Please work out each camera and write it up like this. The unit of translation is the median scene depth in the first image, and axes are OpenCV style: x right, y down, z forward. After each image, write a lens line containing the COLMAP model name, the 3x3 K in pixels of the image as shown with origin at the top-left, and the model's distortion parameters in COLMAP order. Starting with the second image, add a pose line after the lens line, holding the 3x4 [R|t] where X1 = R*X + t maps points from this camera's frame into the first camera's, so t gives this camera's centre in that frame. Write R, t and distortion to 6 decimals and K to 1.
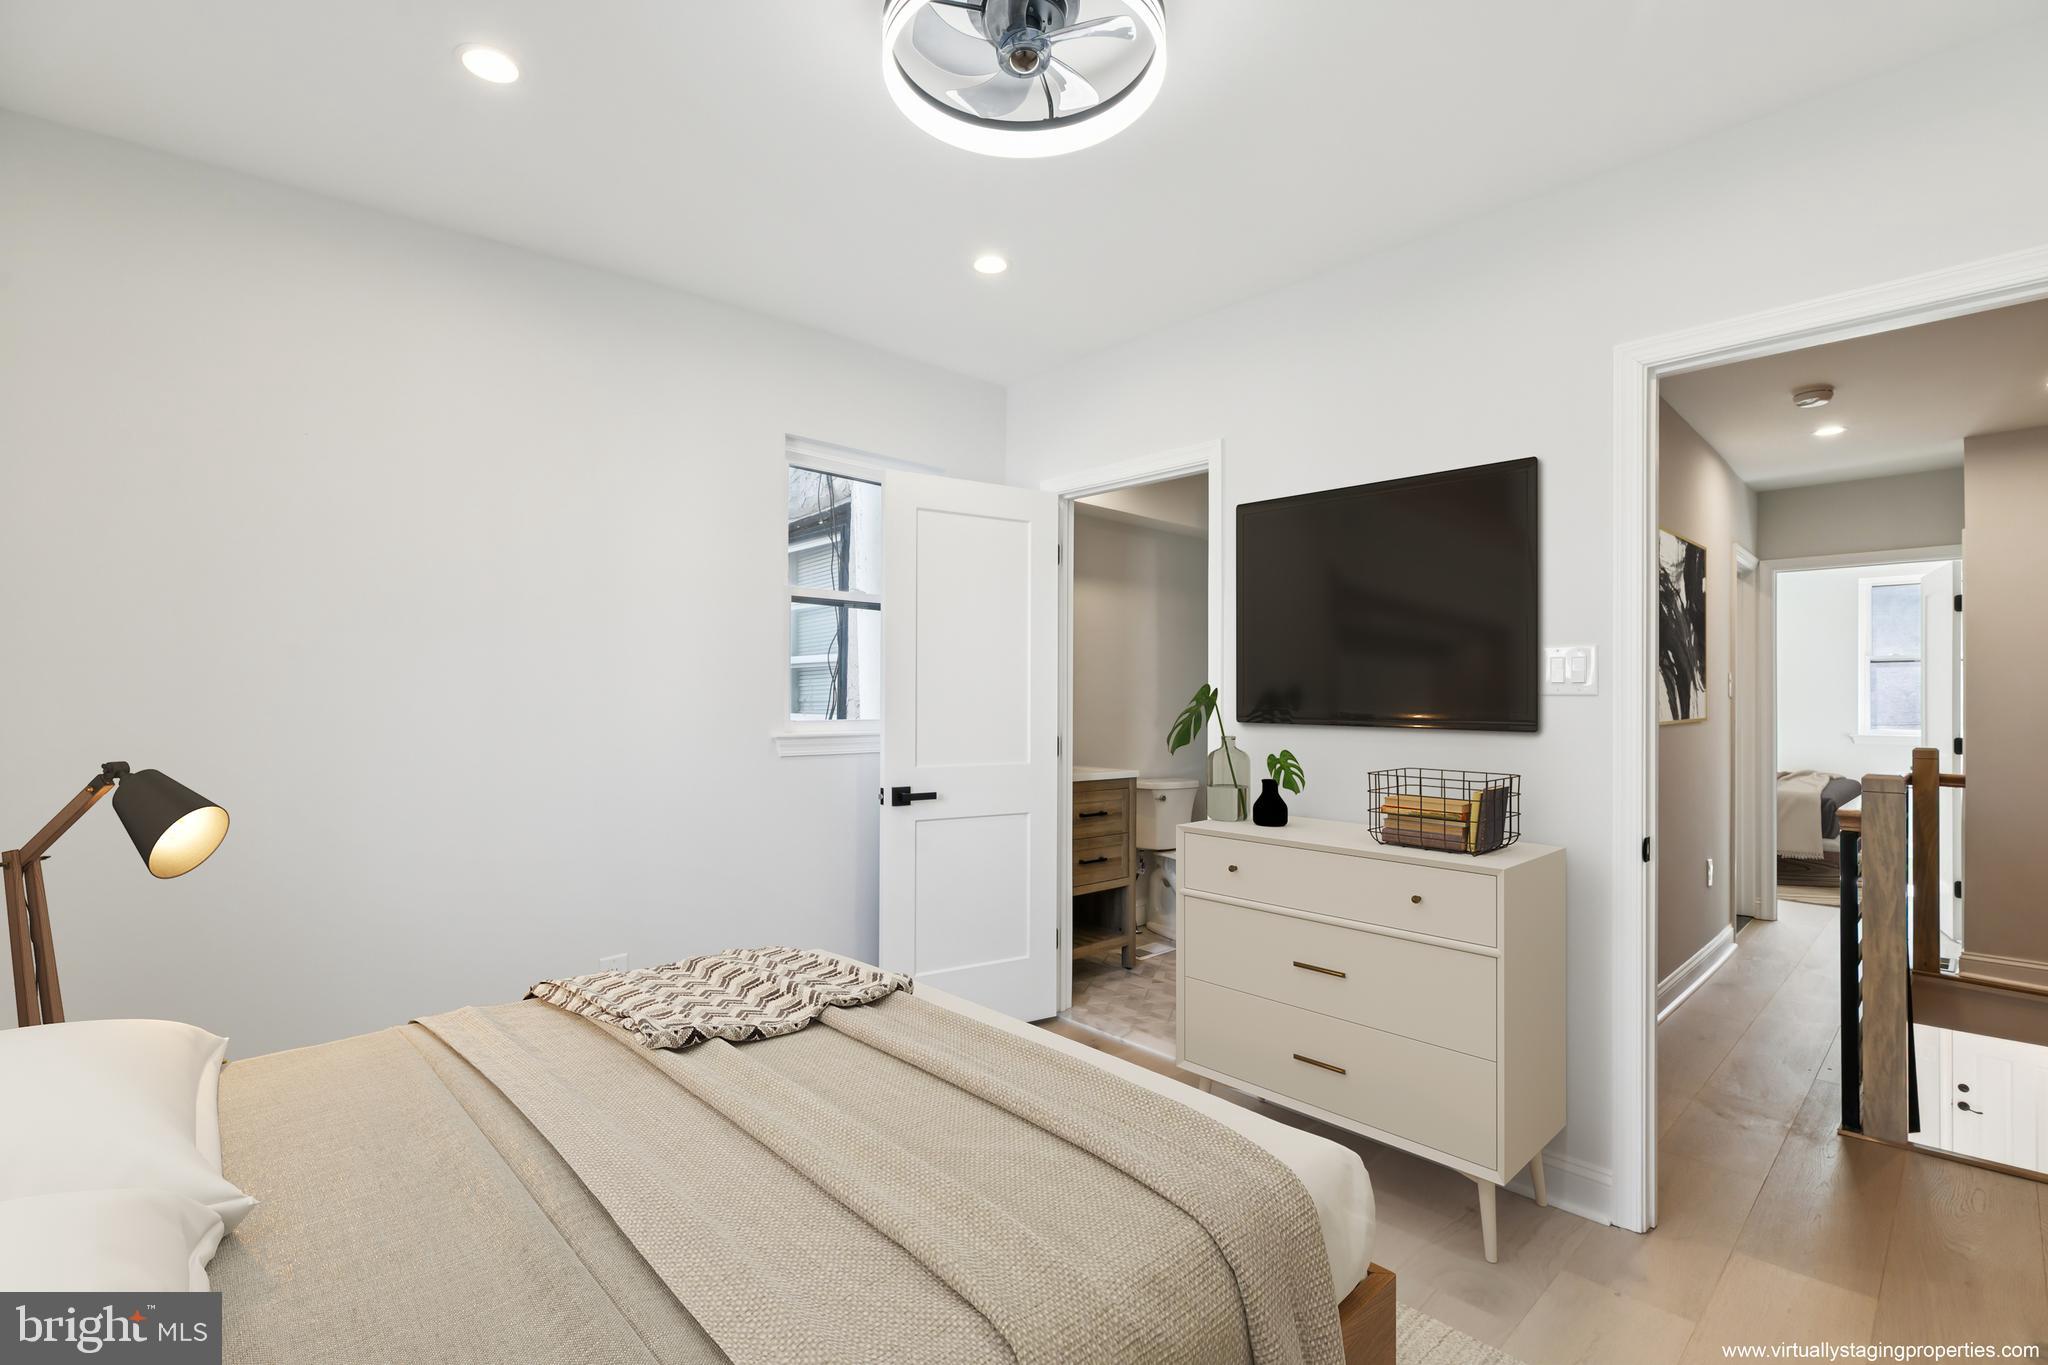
lens RADIAL K [[919.2, 0, 1015.3], [0, 919.2, 676.0], [0, 0, 1]] dist [0.001083, 0.000125]
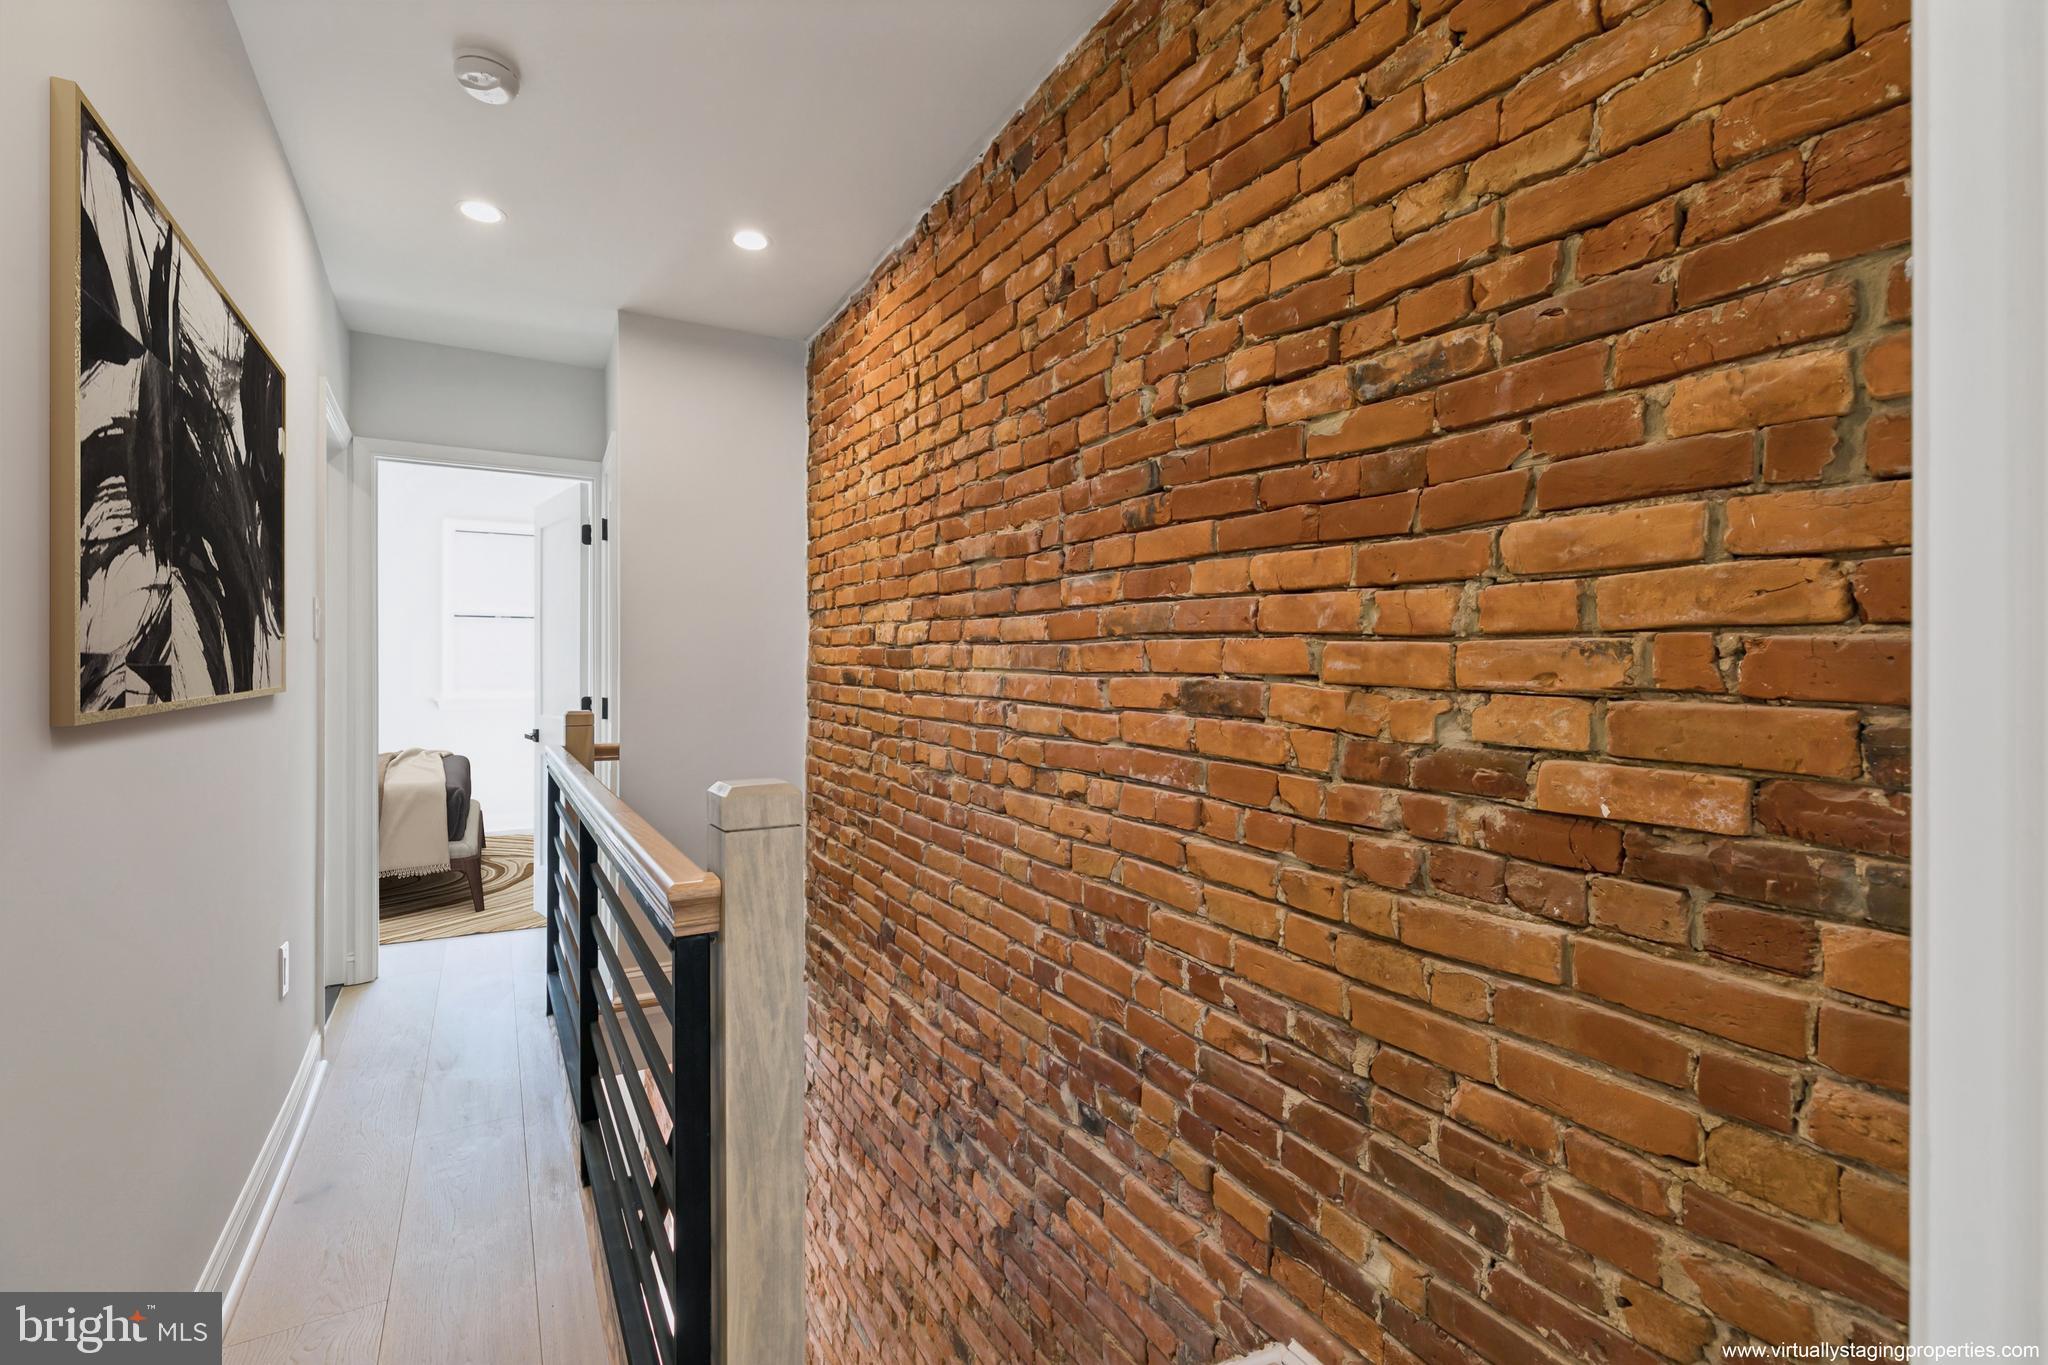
lens RADIAL K [[919.2, 0, 1015.3], [0, 919.2, 676.0], [0, 0, 1]] dist [0.001083, 0.000125]
pose [[0.229148, -0.013031, 0.973304, 0.310177], [-0.024500, 0.999516, 0.019151, 0.025336], [-0.973083, -0.028235, 0.228718, 0.437425]]
